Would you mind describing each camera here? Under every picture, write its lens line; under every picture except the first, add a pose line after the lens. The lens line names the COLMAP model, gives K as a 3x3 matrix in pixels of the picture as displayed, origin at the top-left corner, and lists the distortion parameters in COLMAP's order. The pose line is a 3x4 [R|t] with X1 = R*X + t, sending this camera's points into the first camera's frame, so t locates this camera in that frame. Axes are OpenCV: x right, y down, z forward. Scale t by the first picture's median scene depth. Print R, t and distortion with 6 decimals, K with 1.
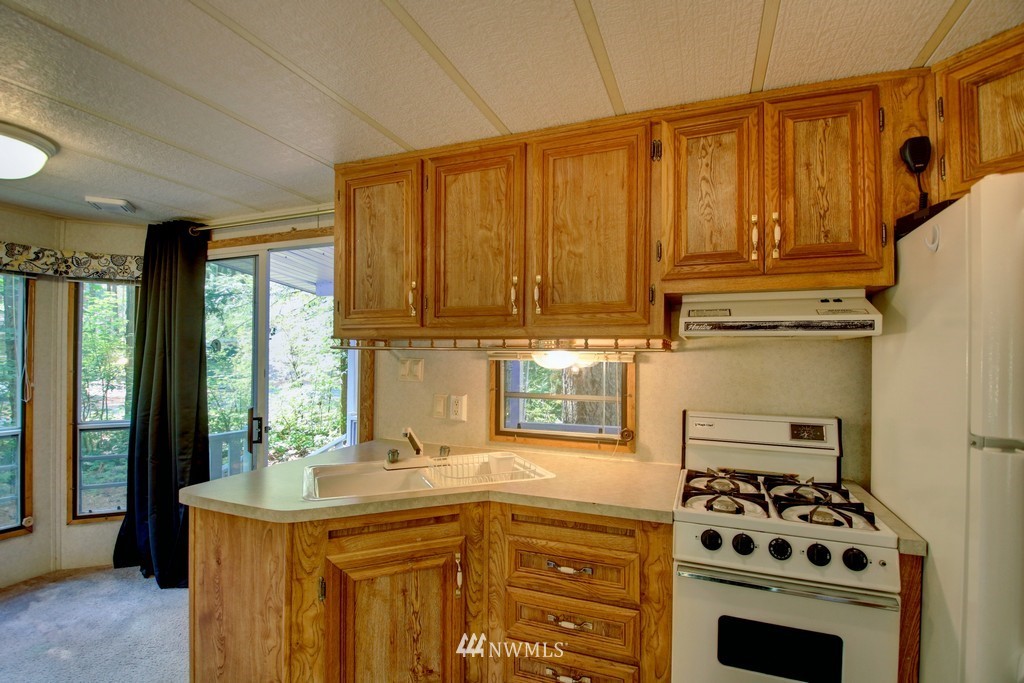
lens RADIAL K [[472.9, 0, 511.1], [0, 472.9, 354.0], [0, 0, 1]] dist [0.020799, -0.029635]
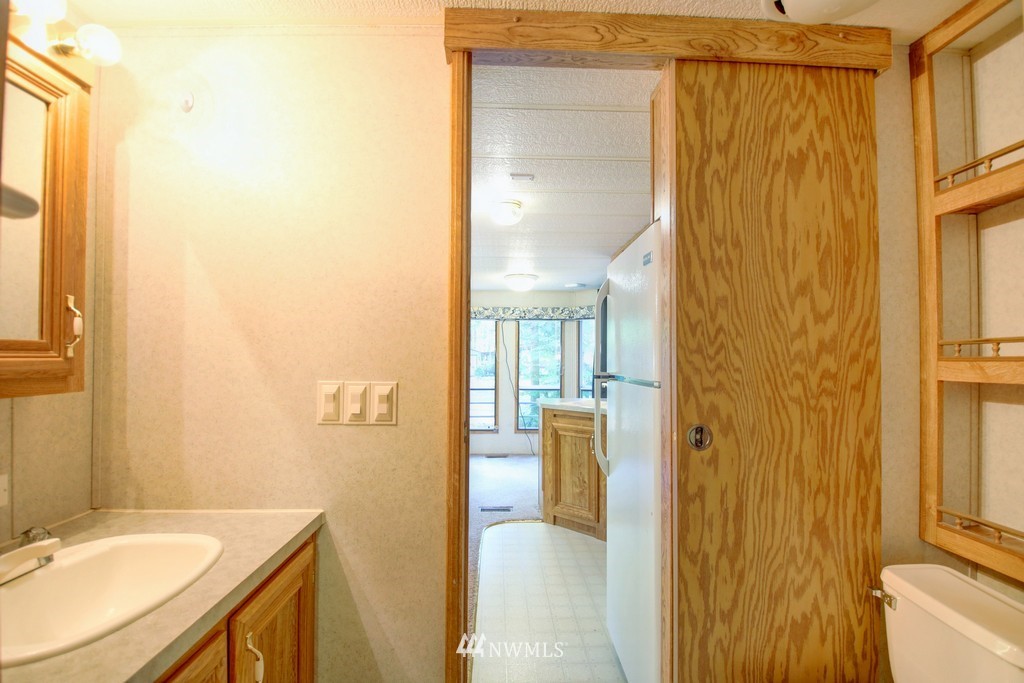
lens RADIAL K [[472.9, 0, 511.1], [0, 472.9, 354.0], [0, 0, 1]] dist [0.020799, -0.029635]
pose [[0.398343, -0.018489, -0.917050, 1.079023], [0.006374, 0.999828, -0.017389, 0.040218], [0.917214, 0.001082, 0.398392, -0.163433]]
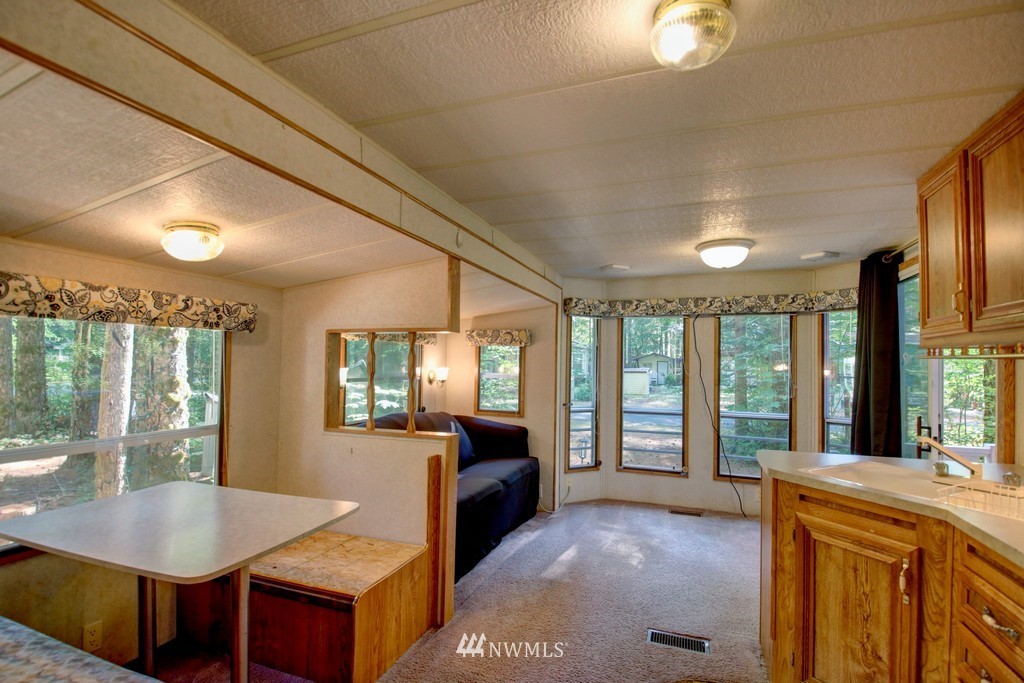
lens RADIAL K [[477.3, 0, 511.3], [0, 477.3, 353.5], [0, 0, 1]] dist [0.016135, -0.029518]
pose [[0.018531, -0.029810, -0.999384, 0.517211], [-0.005728, 0.999536, -0.029921, 0.011584], [0.999812, 0.006279, 0.018351, 0.084408]]
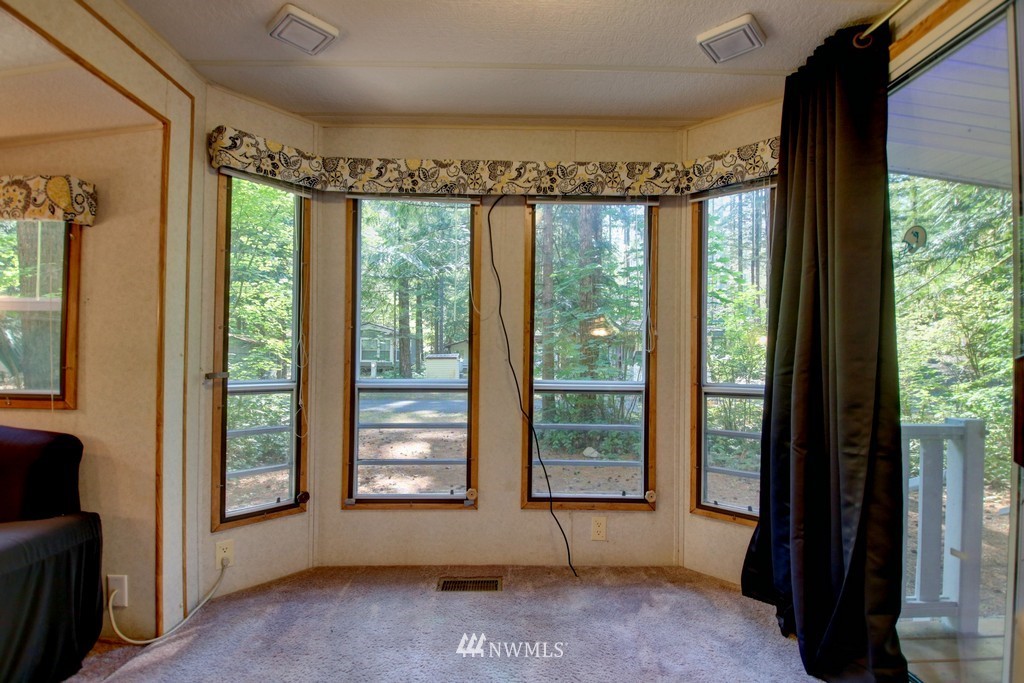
lens RADIAL K [[477.3, 0, 511.3], [0, 477.3, 353.5], [0, 0, 1]] dist [0.016135, -0.029518]
pose [[0.388425, -0.010611, -0.921419, -0.373269], [0.001202, 0.999939, -0.011008, 0.123316], [0.921479, 0.003169, 0.388414, 0.474933]]
